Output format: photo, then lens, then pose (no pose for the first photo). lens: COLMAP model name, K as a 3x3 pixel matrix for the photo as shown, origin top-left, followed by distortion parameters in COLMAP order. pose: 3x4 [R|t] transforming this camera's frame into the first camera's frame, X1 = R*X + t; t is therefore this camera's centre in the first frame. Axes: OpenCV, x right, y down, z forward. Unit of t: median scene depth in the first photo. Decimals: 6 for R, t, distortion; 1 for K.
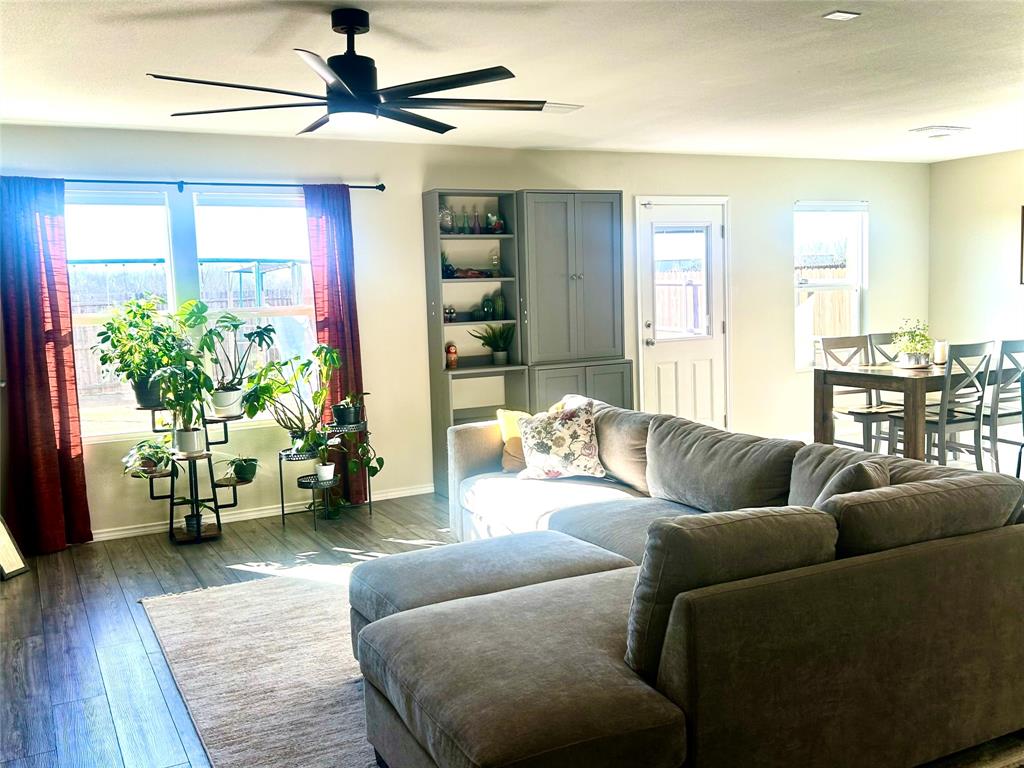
lens RADIAL K [[931.8, 0, 513.2], [0, 931.8, 374.1], [0, 0, 1]] dist [0.082391, -0.206477]
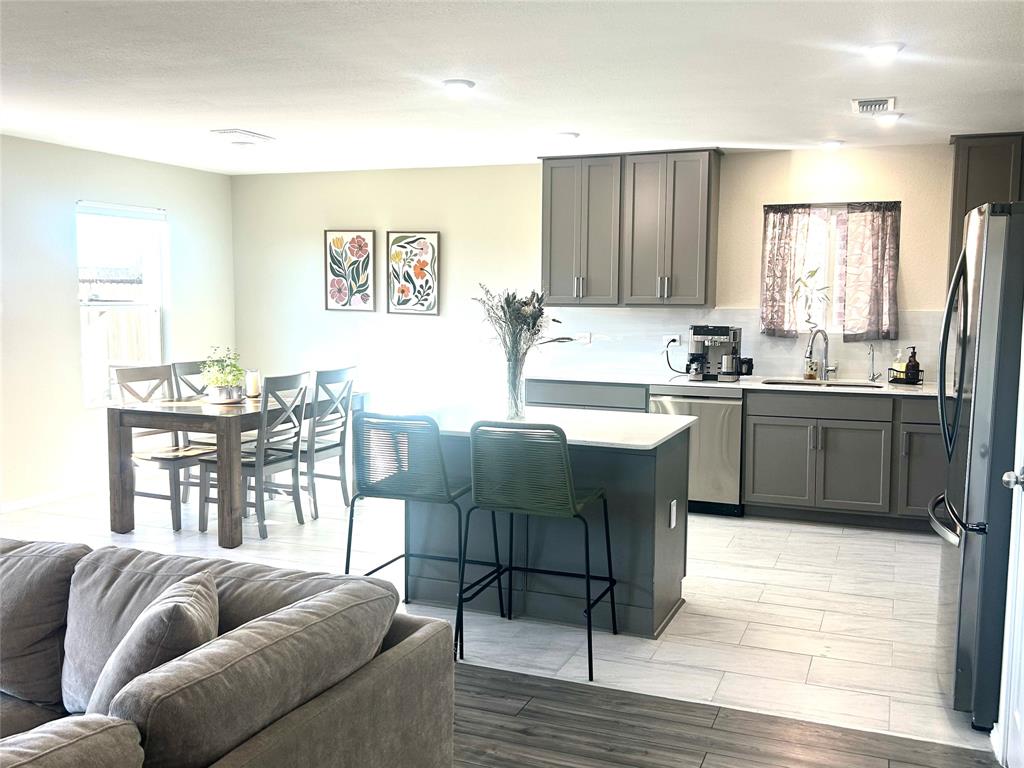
lens RADIAL K [[939.5, 0, 515.4], [0, 939.5, 385.3], [0, 0, 1]] dist [0.110989, -0.213907]
pose [[0.756910, -0.025917, 0.653005, 0.054901], [0.029623, 0.999547, 0.005334, -0.020370], [-0.652847, 0.015306, 0.757335, 0.156255]]
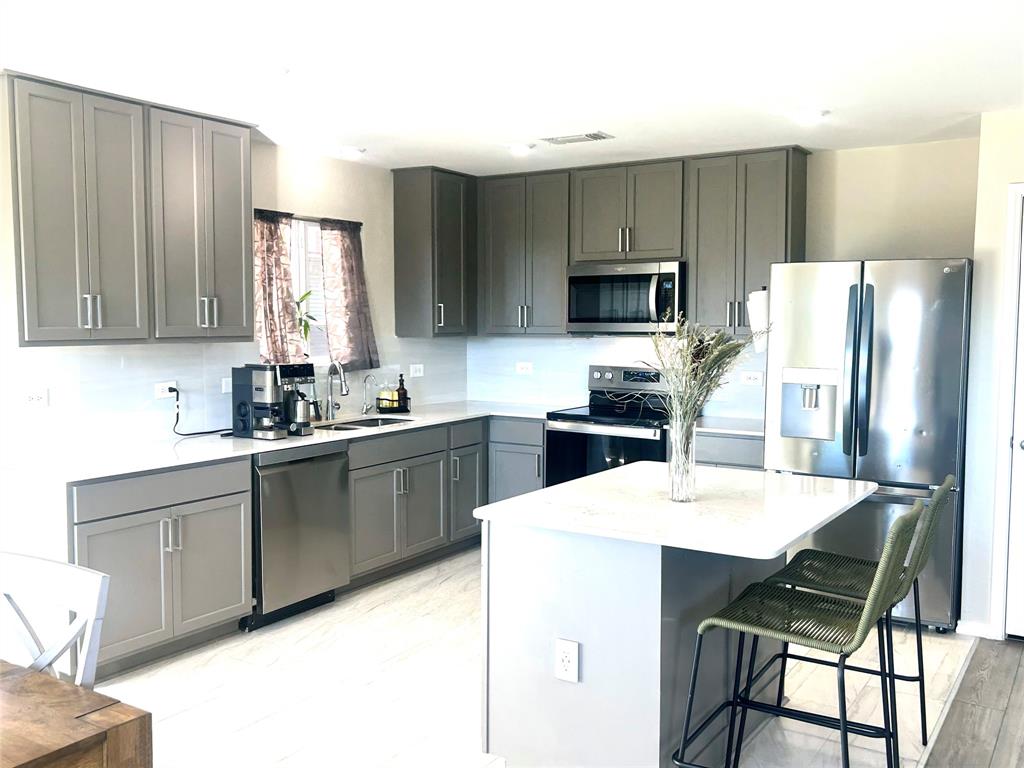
lens RADIAL K [[939.5, 0, 515.4], [0, 939.5, 385.3], [0, 0, 1]] dist [0.110989, -0.213907]
pose [[-0.495831, -0.029600, 0.867914, 0.120432], [0.098534, 0.991047, 0.090090, -0.104355], [-0.862811, 0.130189, -0.488476, 0.982507]]
